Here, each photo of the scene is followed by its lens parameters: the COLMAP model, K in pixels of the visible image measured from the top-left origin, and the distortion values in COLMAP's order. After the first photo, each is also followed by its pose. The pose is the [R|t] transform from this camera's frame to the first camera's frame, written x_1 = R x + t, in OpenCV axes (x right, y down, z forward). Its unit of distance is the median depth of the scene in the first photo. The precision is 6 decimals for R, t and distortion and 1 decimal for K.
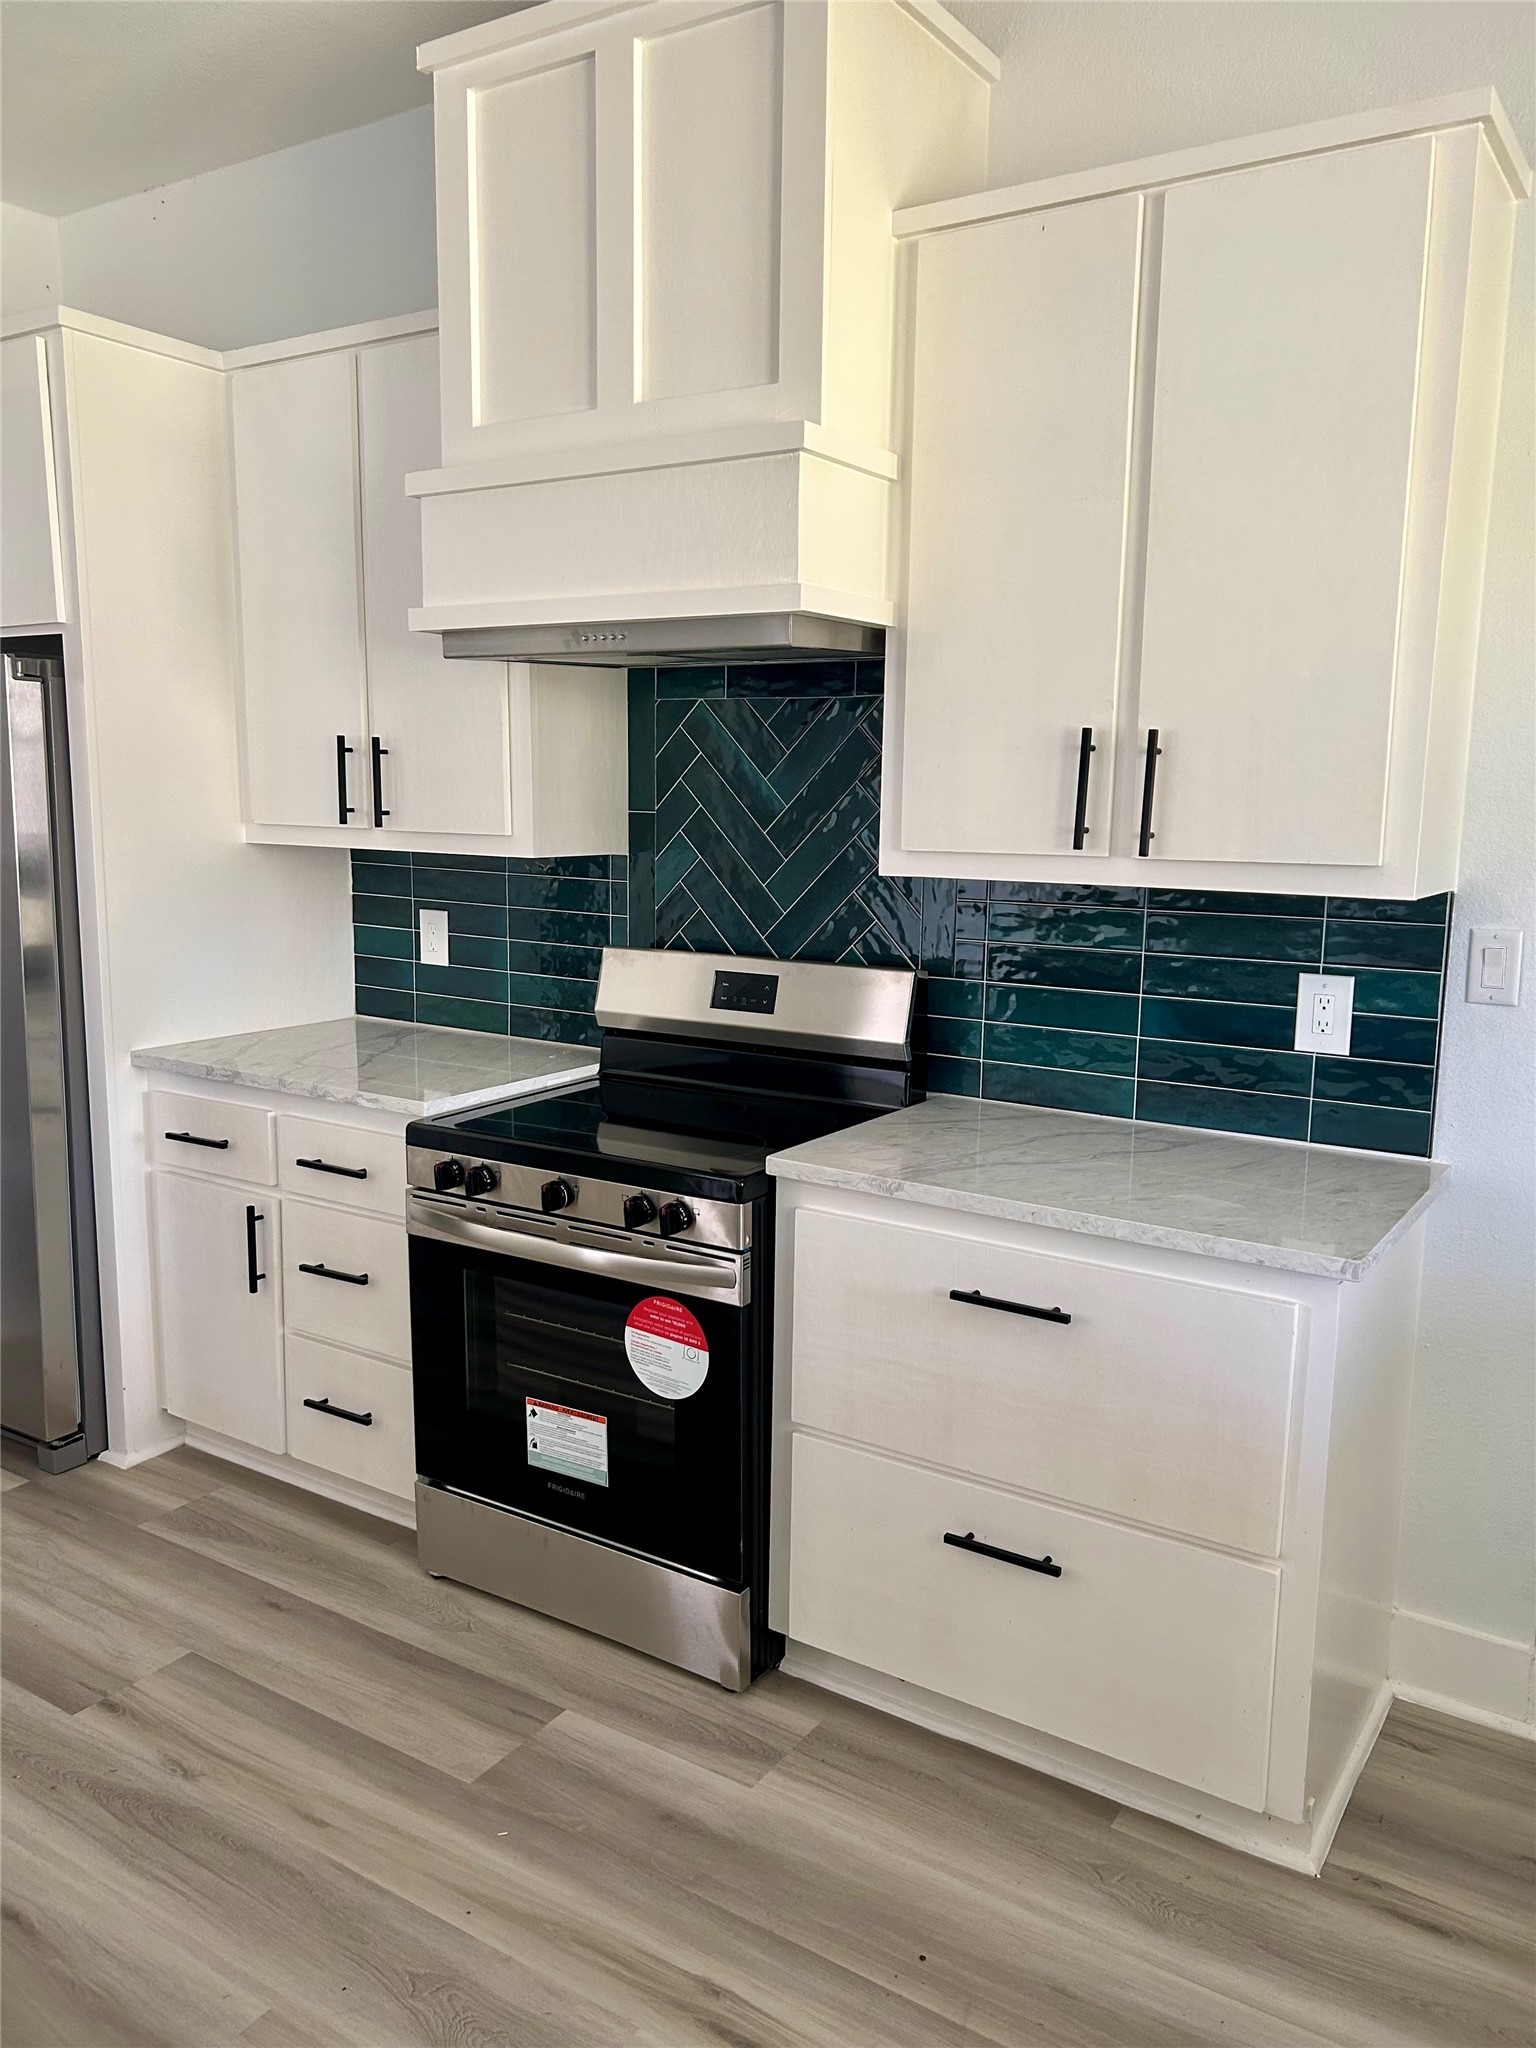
lens RADIAL K [[1528.2, 0, 762.2], [0, 1528.2, 1035.7], [0, 0, 1]] dist [0.044508, -0.040119]
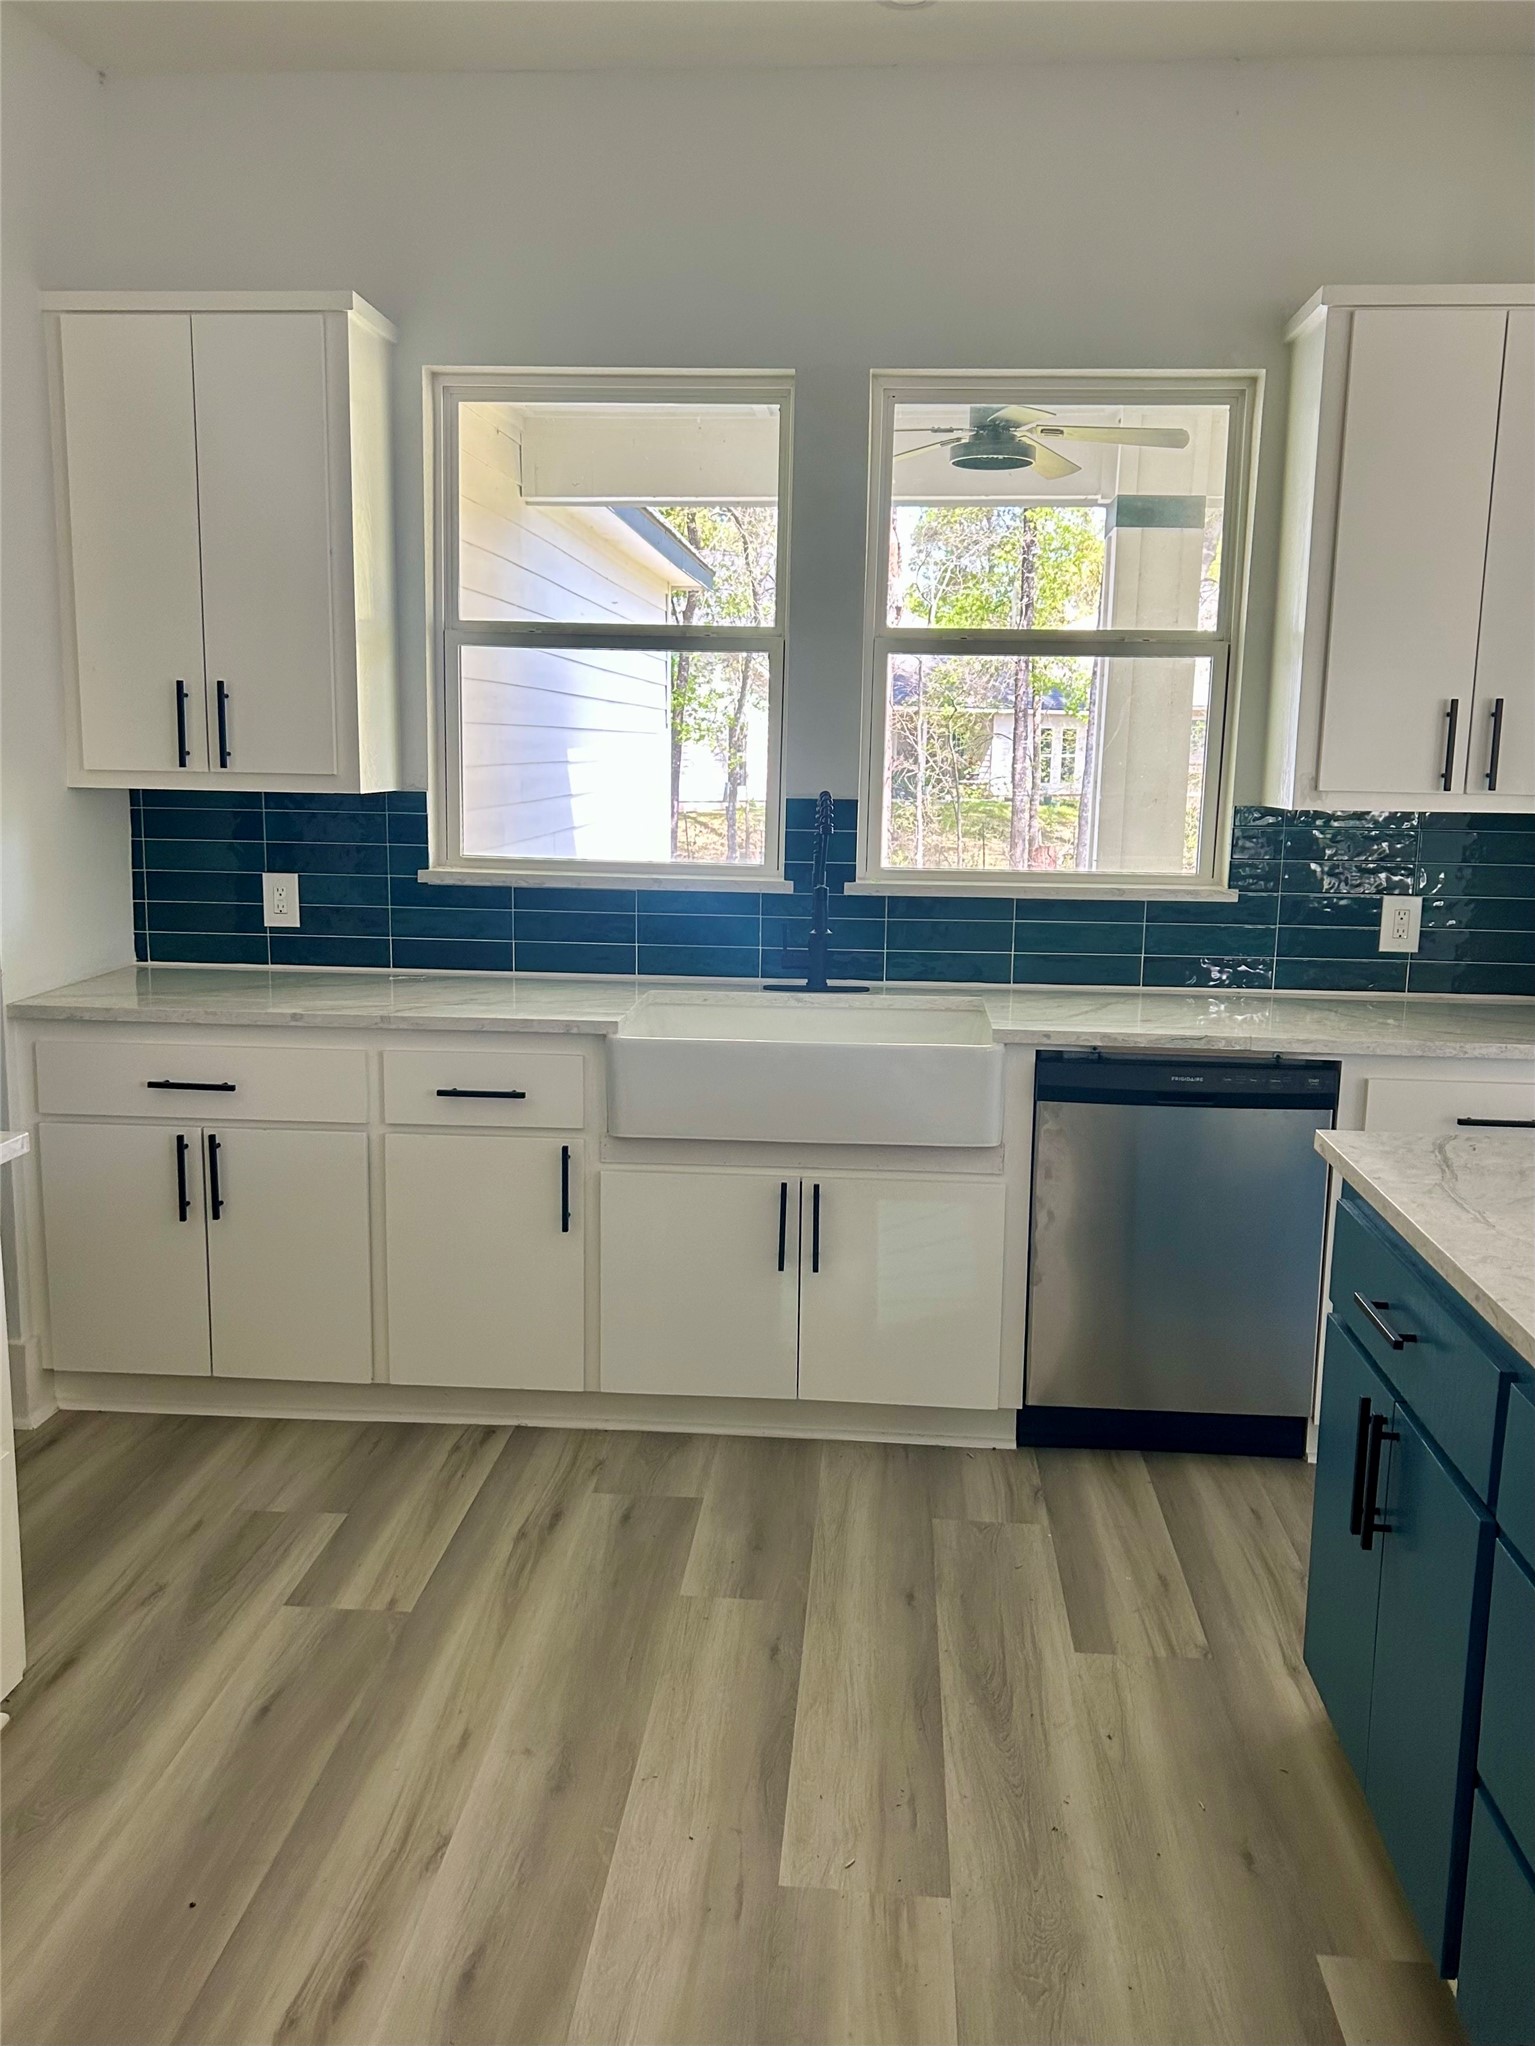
lens RADIAL K [[1526.7, 0, 761.7], [0, 1526.7, 1034.7], [0, 0, 1]] dist [0.044508, -0.040119]
pose [[-0.451465, -0.170696, 0.875809, -0.659936], [0.136837, 0.956676, 0.256994, -0.110603], [-0.881734, 0.235867, -0.408549, 0.755646]]
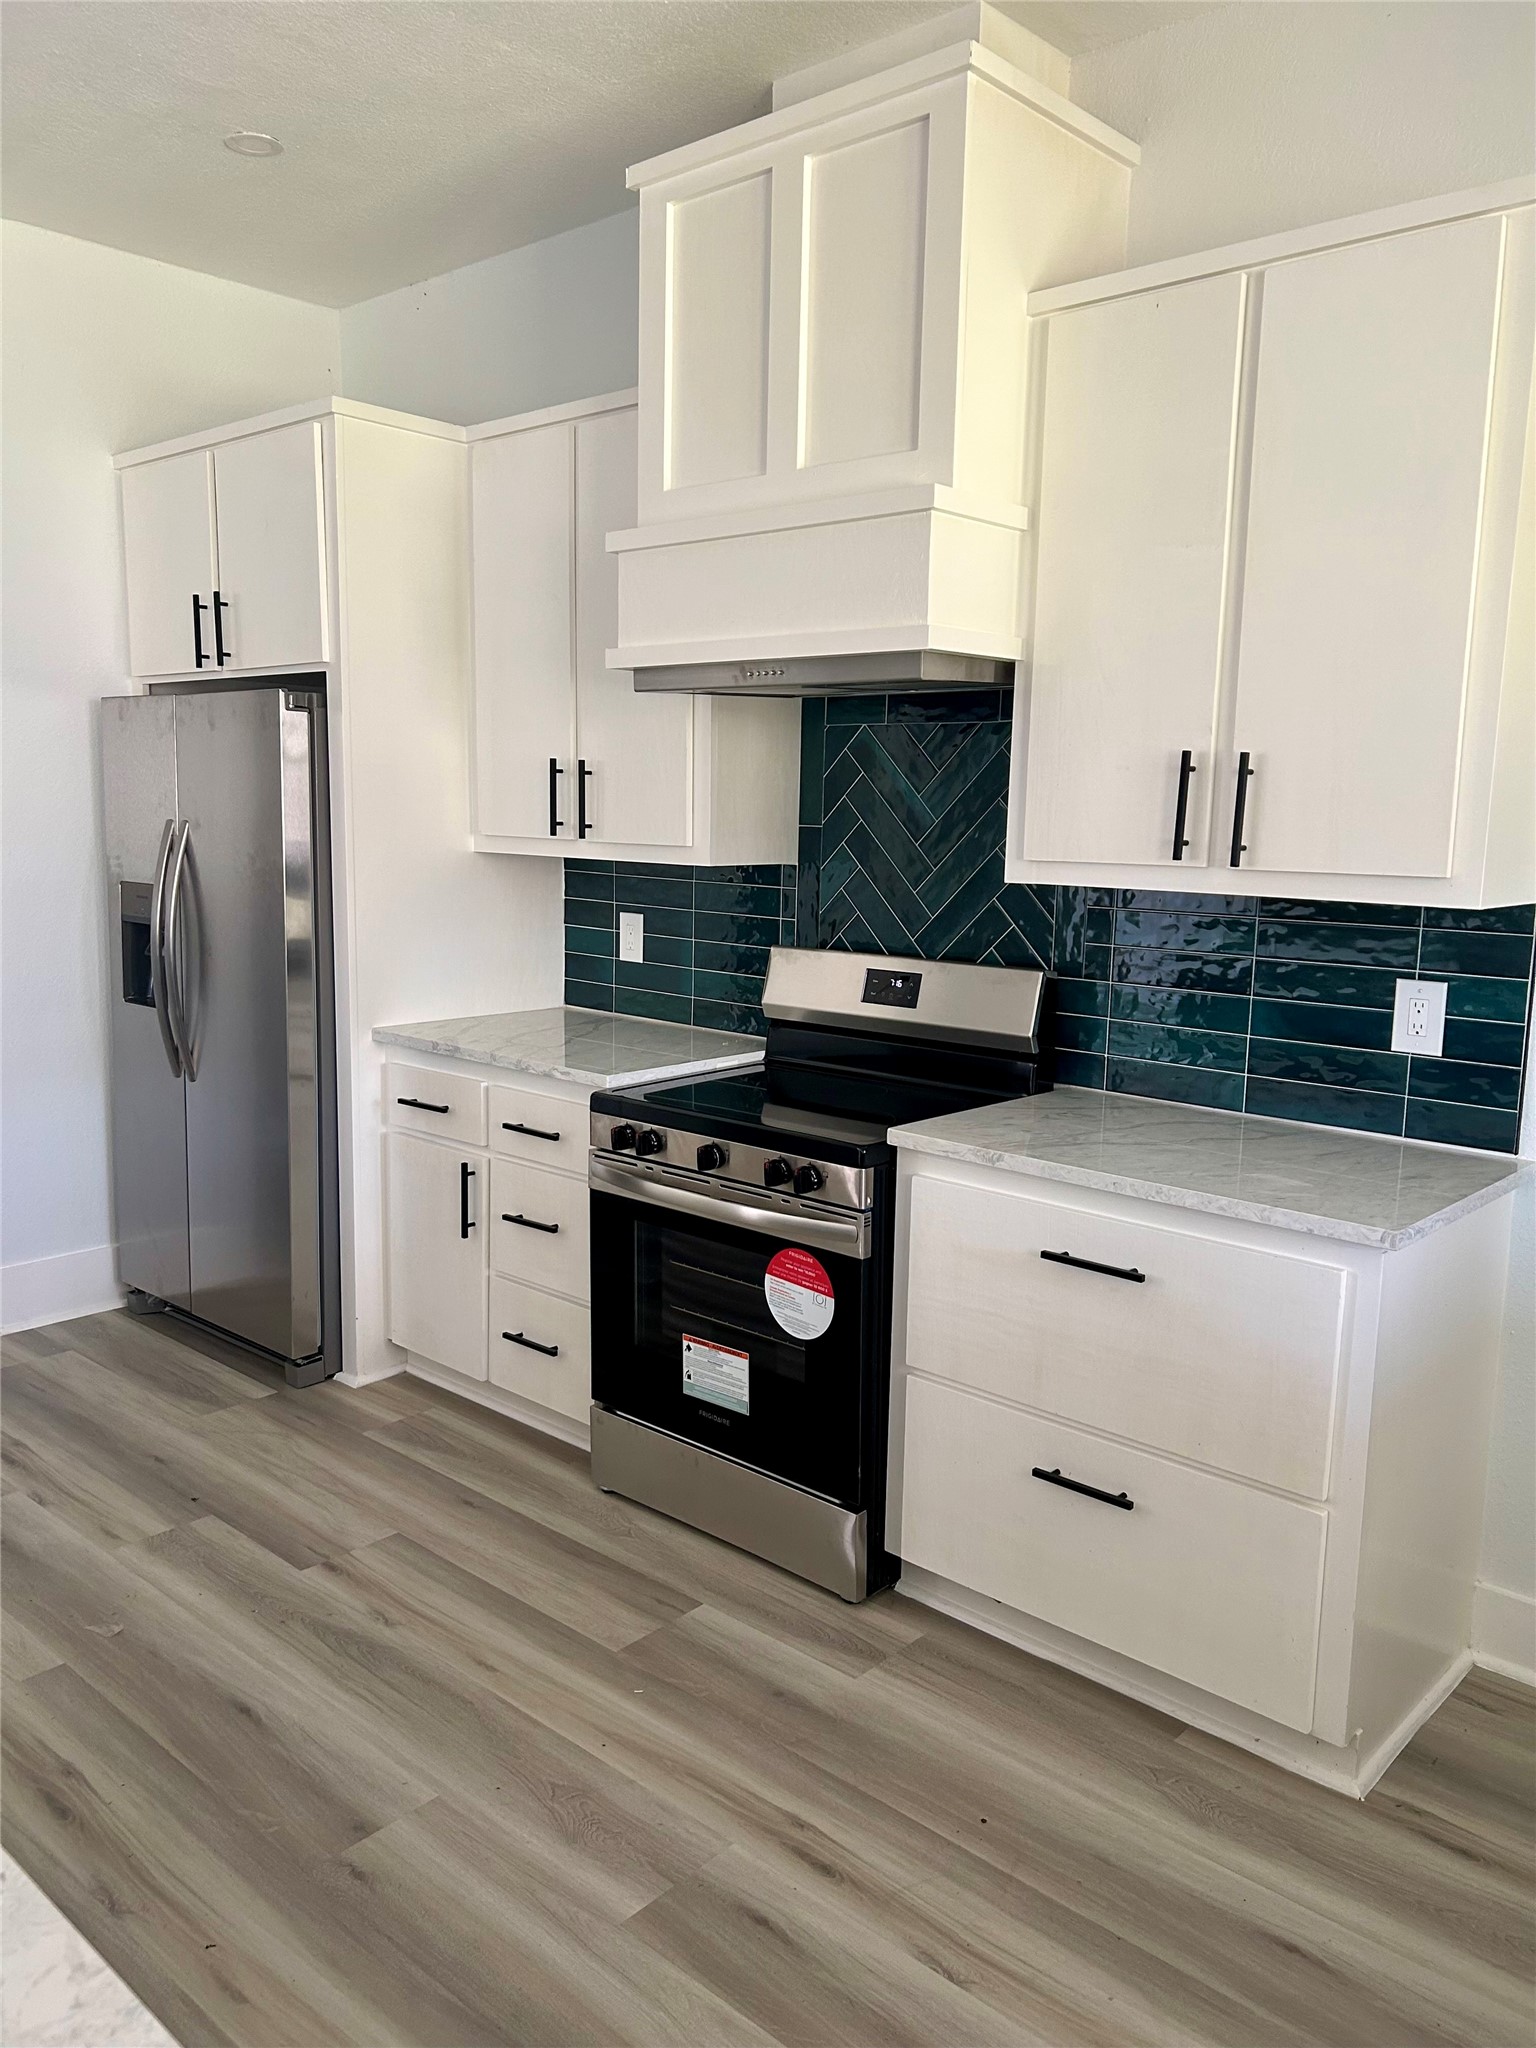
lens RADIAL K [[1528.2, 0, 762.2], [0, 1528.2, 1035.7], [0, 0, 1]] dist [0.044508, -0.040119]
pose [[0.987496, 0.029112, -0.154932, 0.080641], [-0.030736, 0.999495, -0.008098, 0.021703], [0.154618, 0.012758, 0.987892, -0.131595]]
